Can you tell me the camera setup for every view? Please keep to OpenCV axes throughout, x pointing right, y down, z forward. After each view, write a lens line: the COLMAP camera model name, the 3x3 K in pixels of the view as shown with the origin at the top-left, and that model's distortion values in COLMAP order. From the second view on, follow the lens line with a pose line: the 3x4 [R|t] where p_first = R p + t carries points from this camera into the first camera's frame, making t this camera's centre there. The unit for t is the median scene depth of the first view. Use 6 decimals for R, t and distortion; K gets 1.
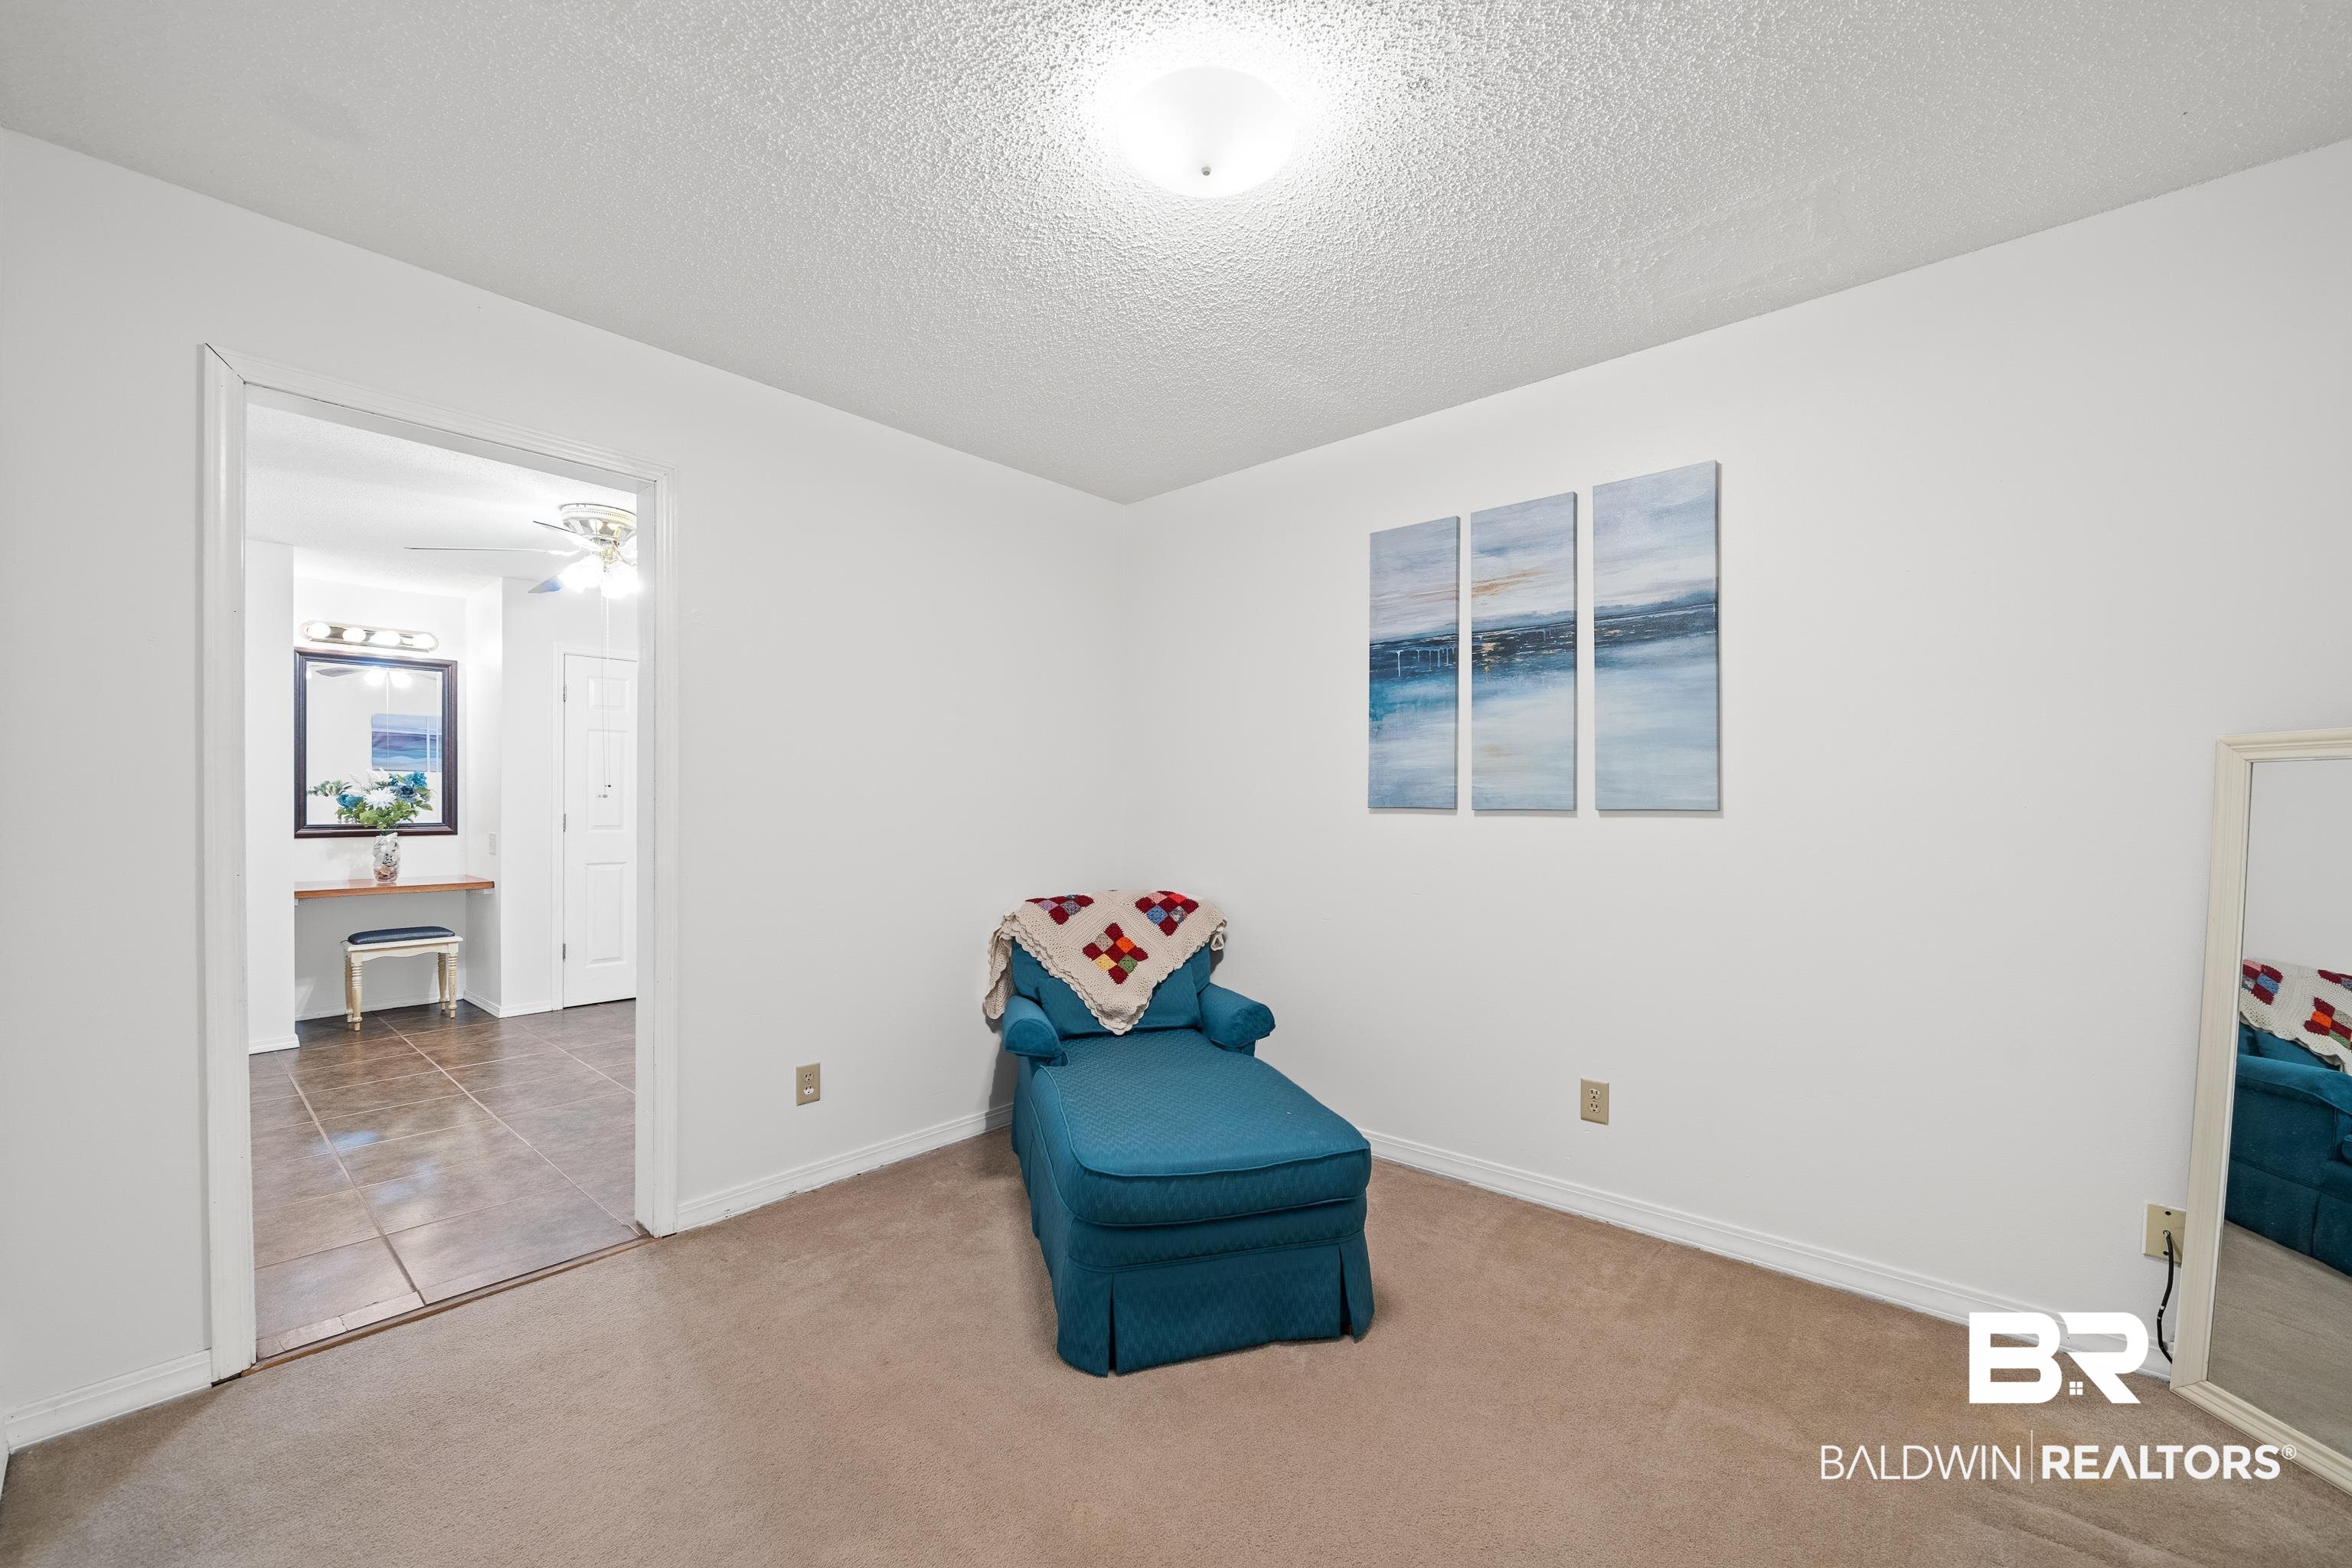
lens RADIAL K [[928.4, 0, 1180.2], [0, 928.4, 794.0], [0, 0, 1]] dist [0.000362, 0.000179]
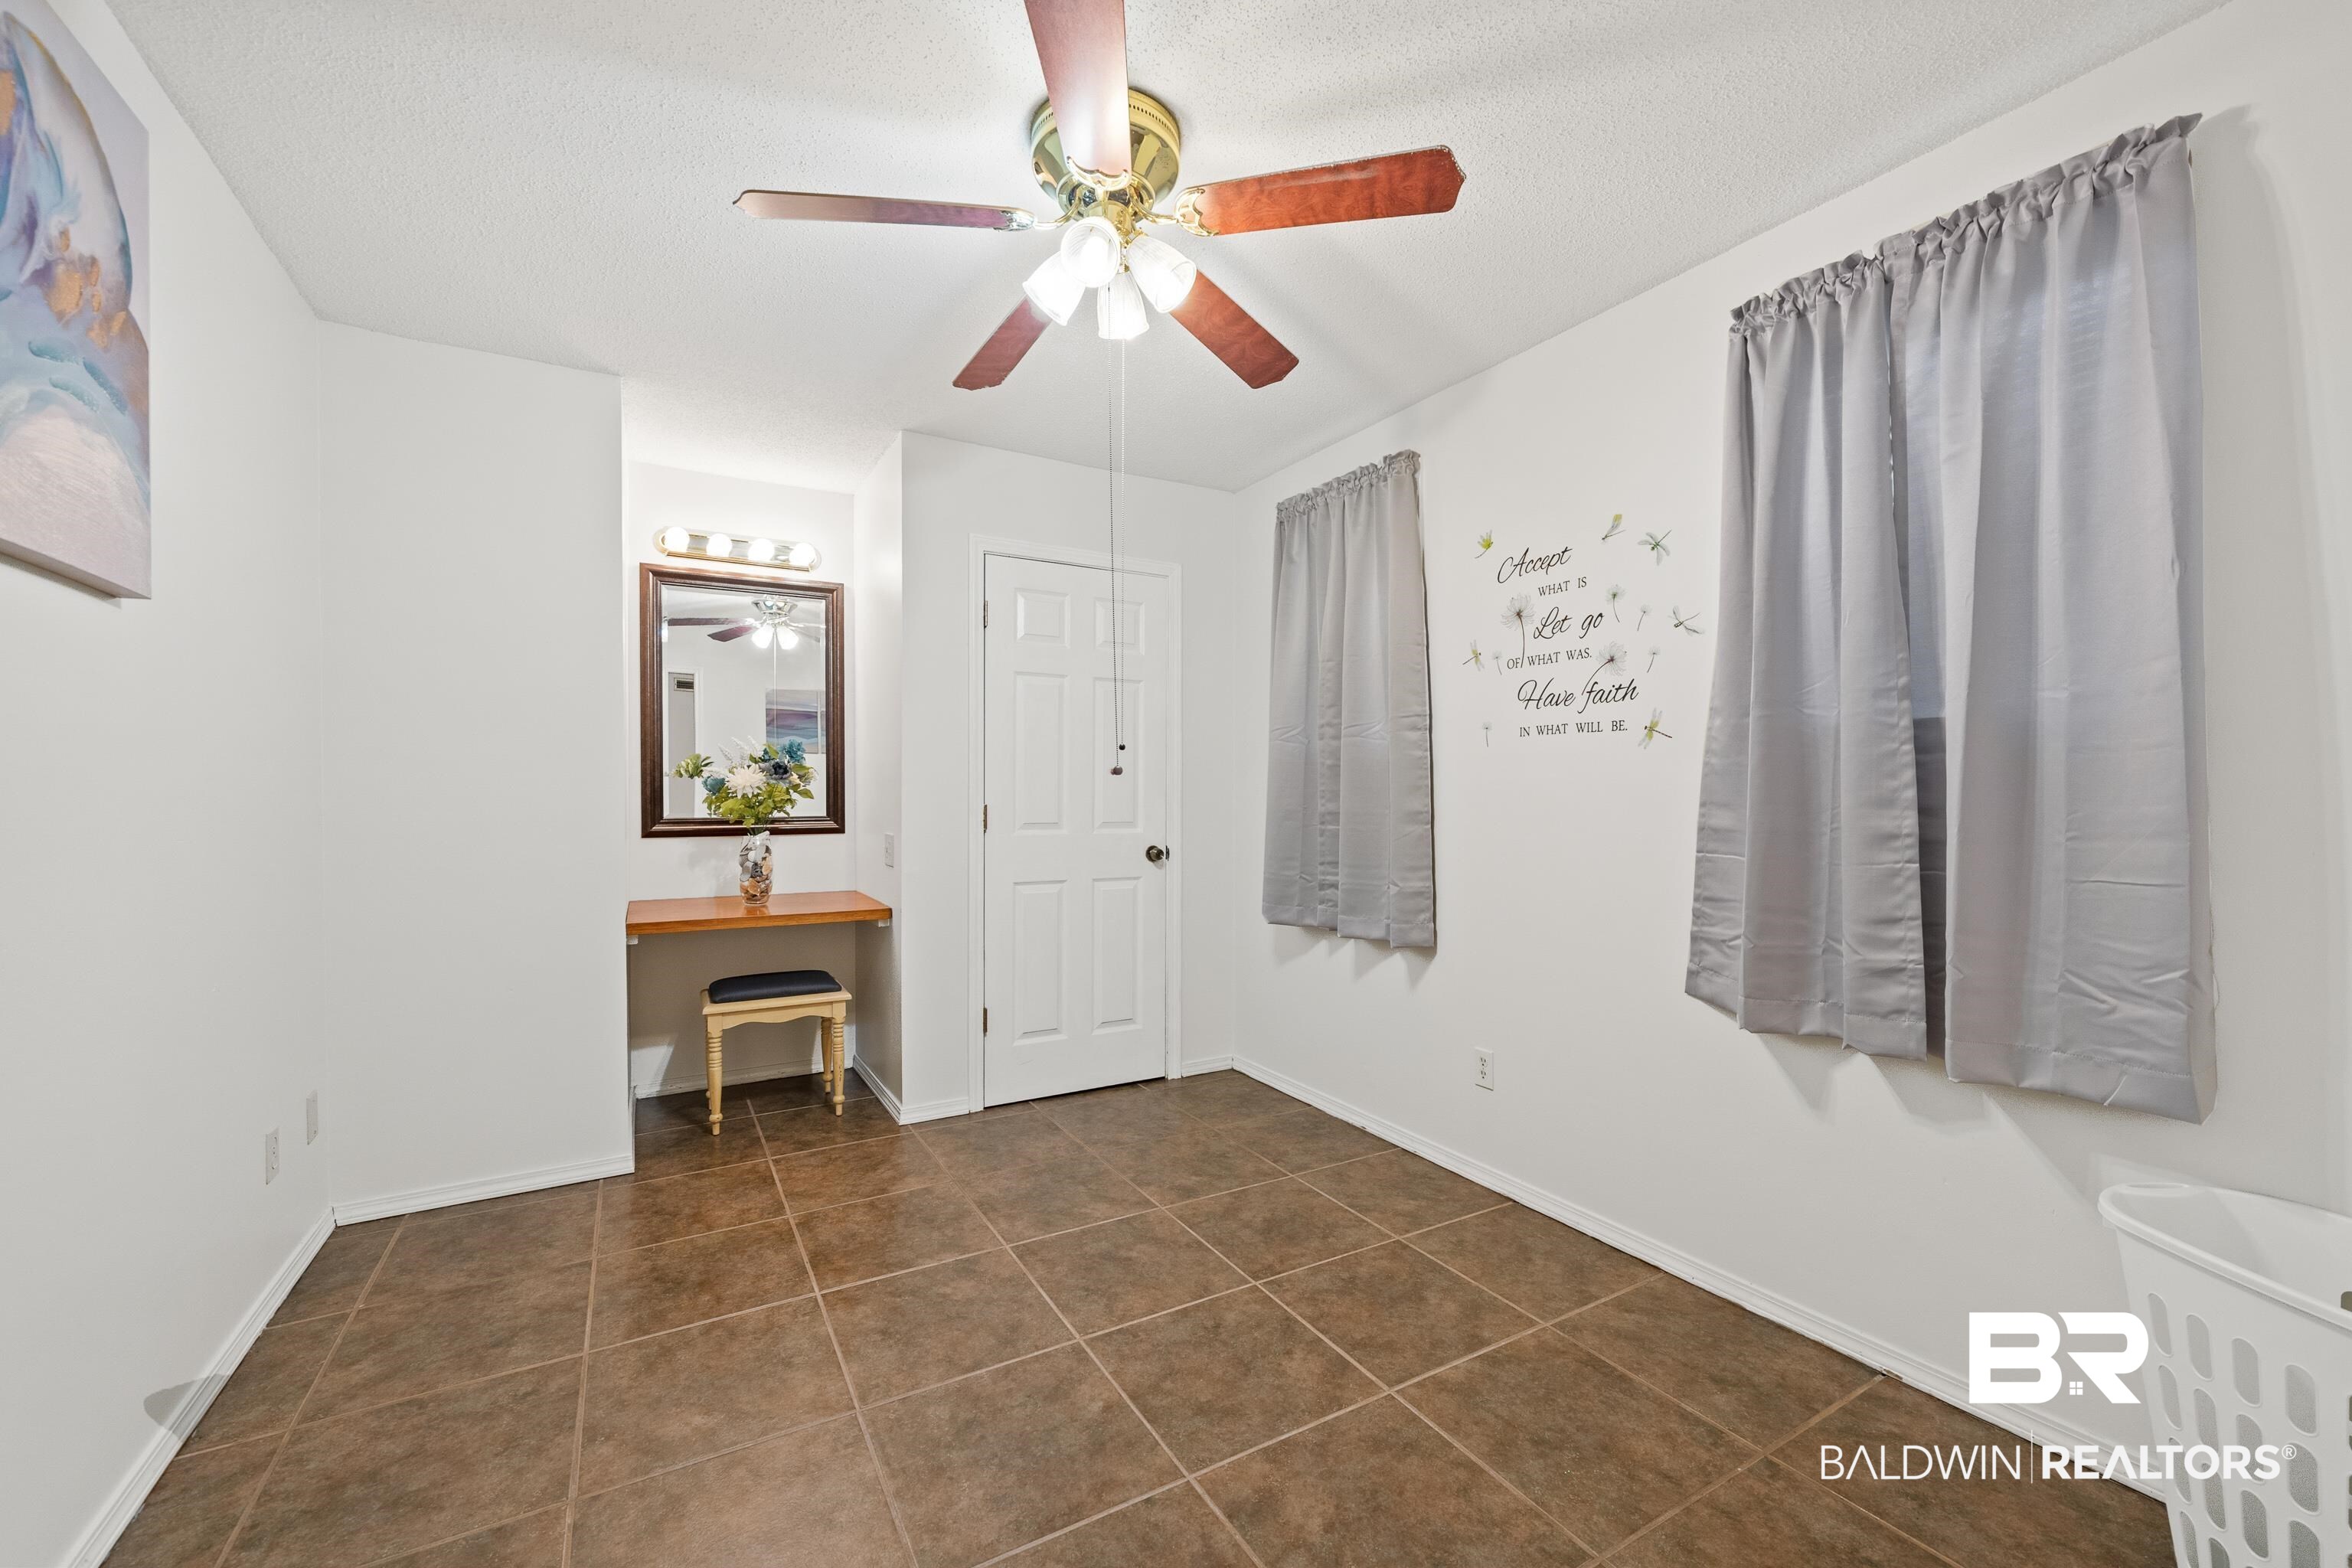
lens RADIAL K [[928.4, 0, 1184.6], [0, 928.4, 794.5], [0, 0, 1]] dist [0.000362, 0.000179]
pose [[0.950988, 0.004855, -0.309191, -0.344094], [-0.001383, 0.999933, 0.011450, 0.006610], [0.309226, -0.010461, 0.950931, 0.447535]]
